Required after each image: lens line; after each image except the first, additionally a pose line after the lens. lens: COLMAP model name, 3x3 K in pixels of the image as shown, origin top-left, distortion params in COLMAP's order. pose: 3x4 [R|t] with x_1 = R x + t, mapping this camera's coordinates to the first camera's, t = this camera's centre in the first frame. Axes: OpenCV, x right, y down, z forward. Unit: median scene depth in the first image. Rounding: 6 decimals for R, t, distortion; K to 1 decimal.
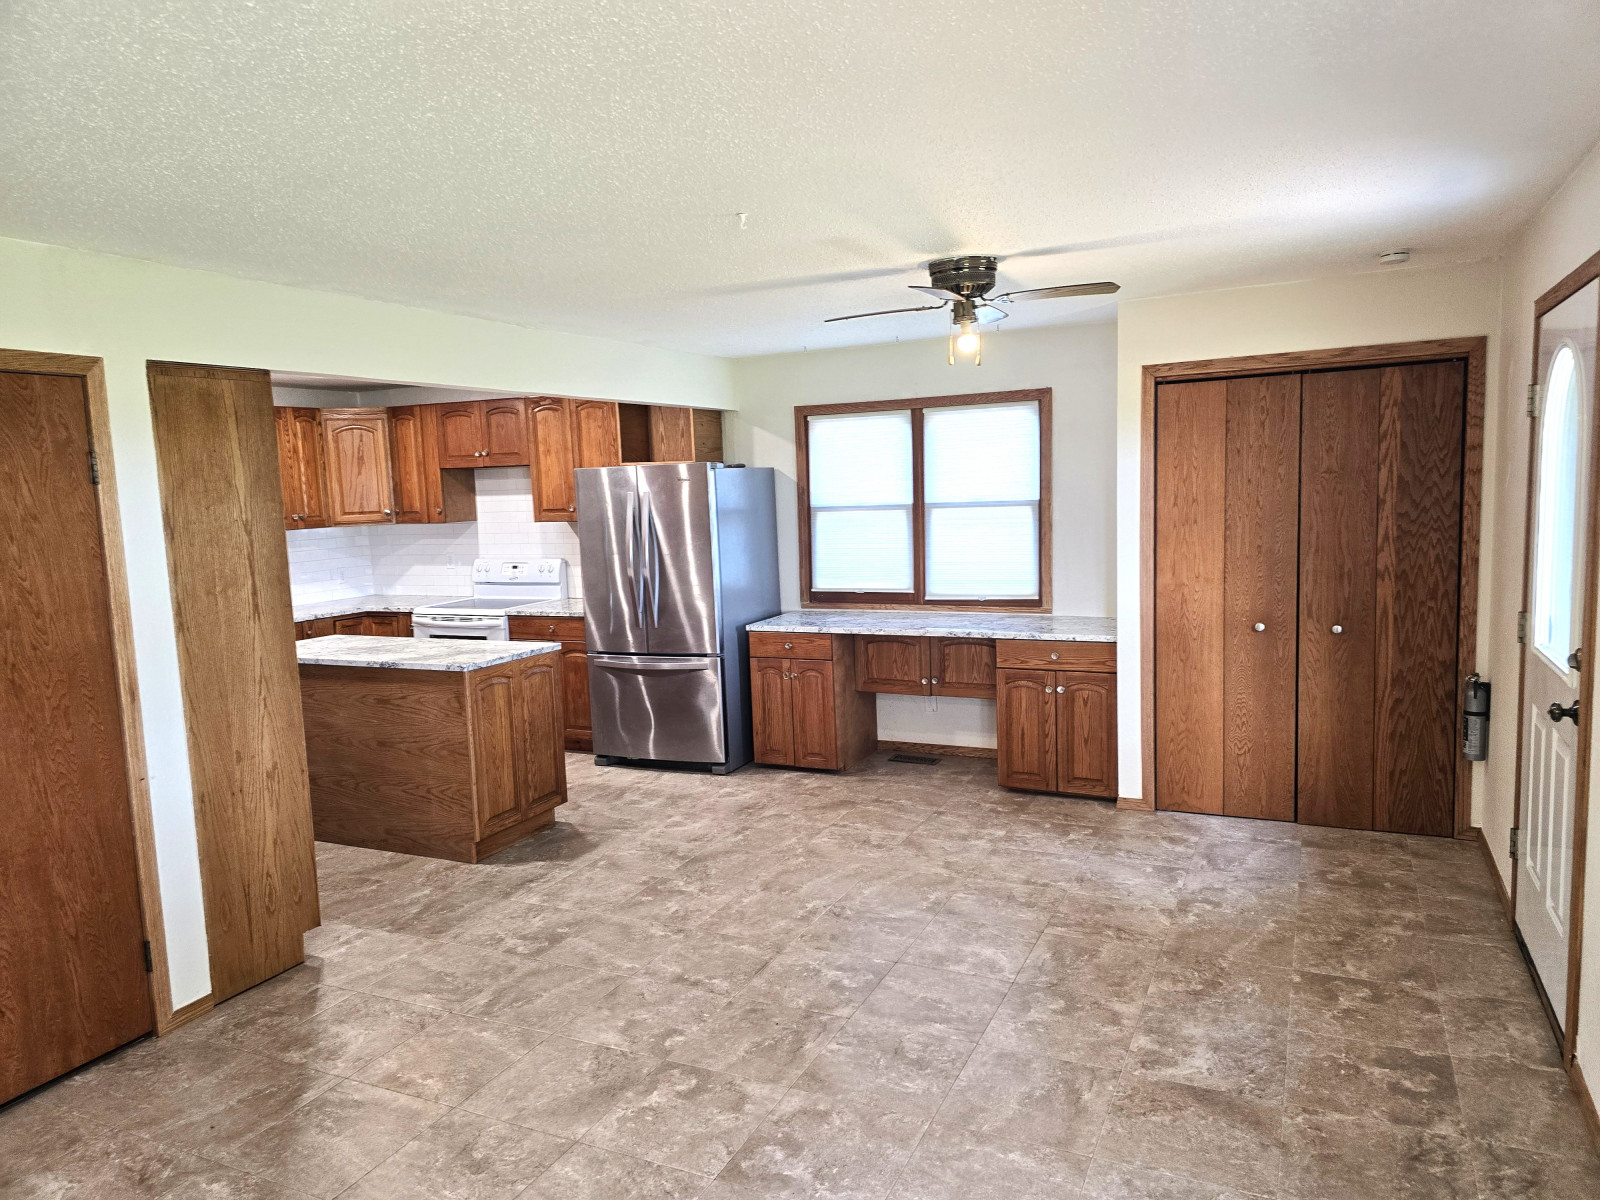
lens RADIAL K [[1070.9, 0, 812.8], [0, 1070.9, 594.7], [0, 0, 1]] dist [0.059967, -0.037497]
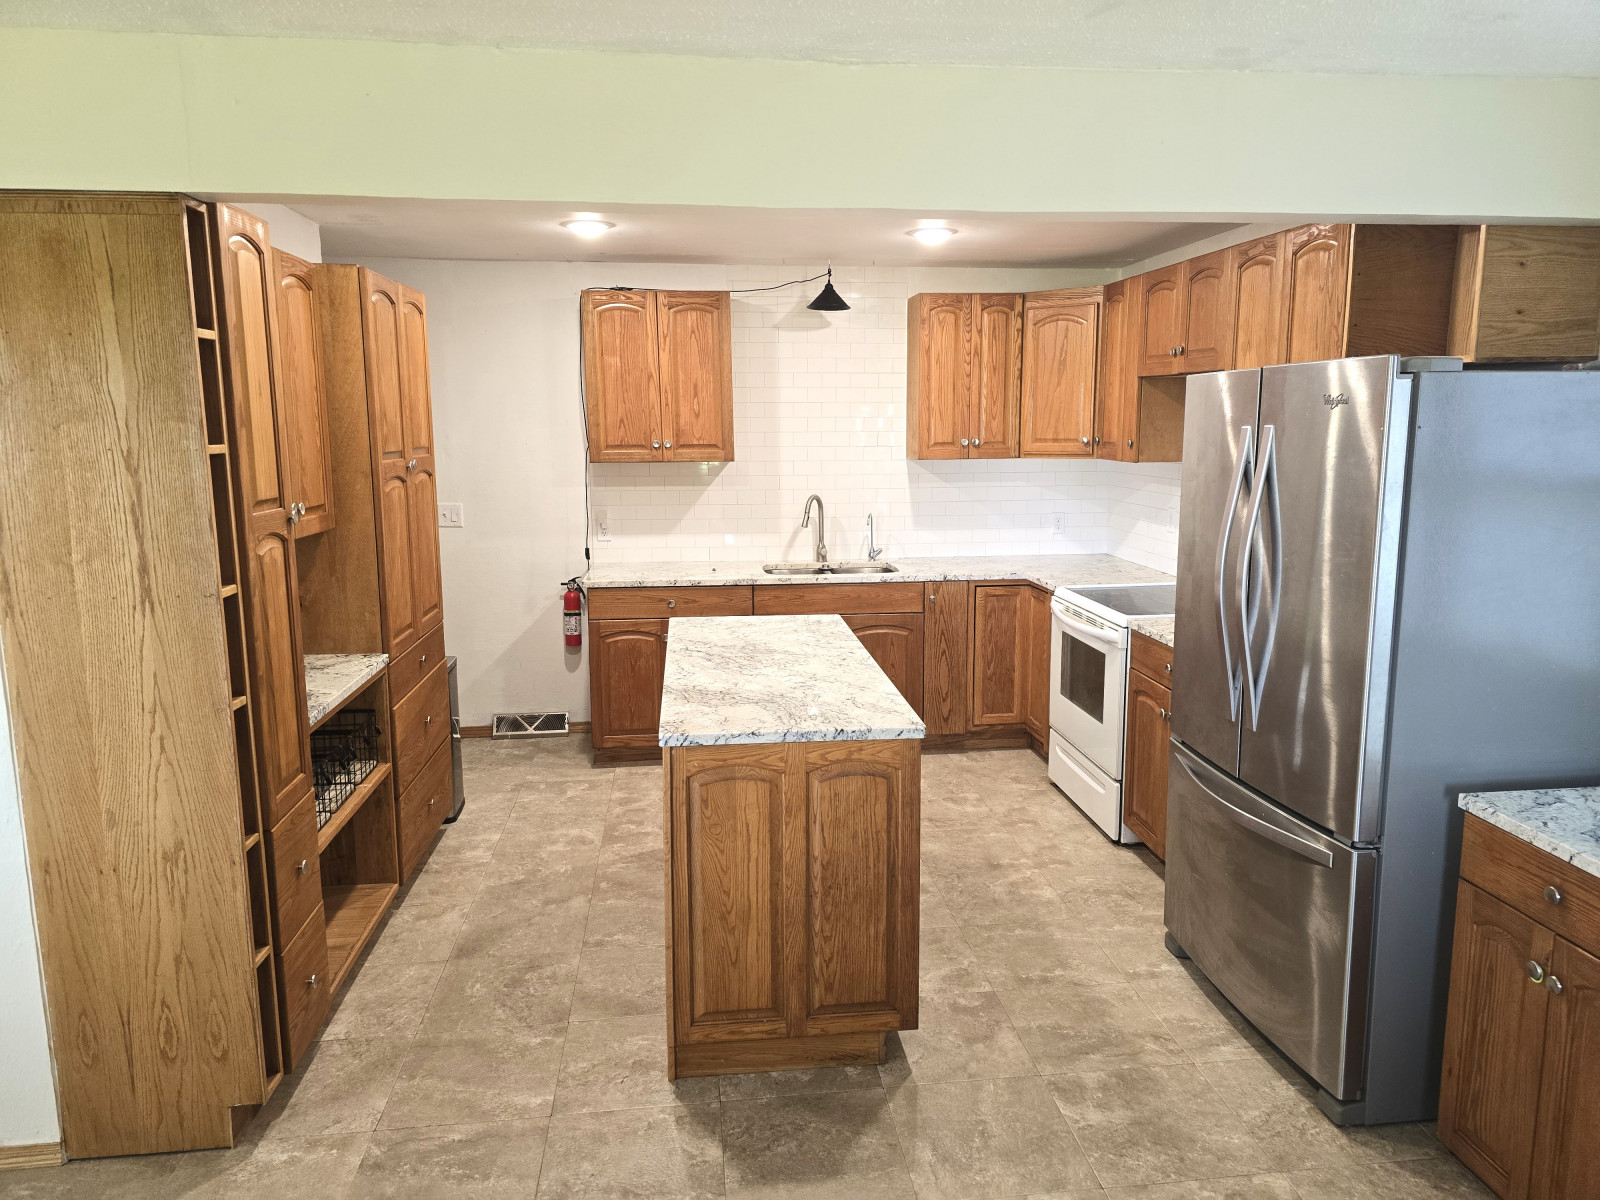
lens RADIAL K [[1070.9, 0, 817.5], [0, 1070.9, 580.9], [0, 0, 1]] dist [0.059967, -0.037497]
pose [[0.532505, 0.163167, -0.830551, 0.141583], [-0.107374, 0.986338, 0.124930, -0.078730], [0.839589, 0.022653, 0.542750, 0.685483]]
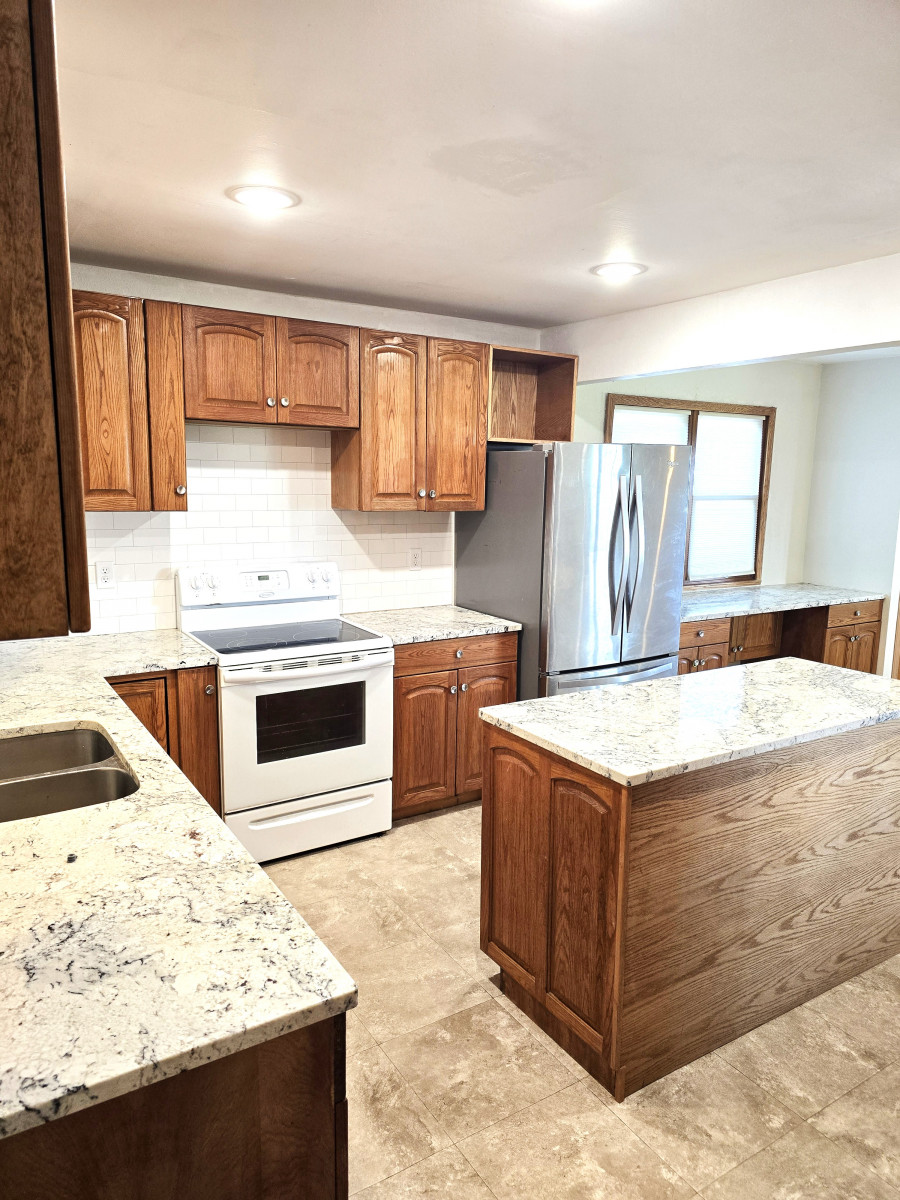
lens RADIAL K [[803.2, 0, 456.3], [0, 803.2, 604.9], [0, 0, 1]] dist [0.059967, -0.037497]
pose [[0.537180, -0.093171, 0.838306, -0.889967], [0.052400, 0.995647, 0.077080, -0.057851], [-0.841839, 0.002521, 0.539723, 0.877749]]
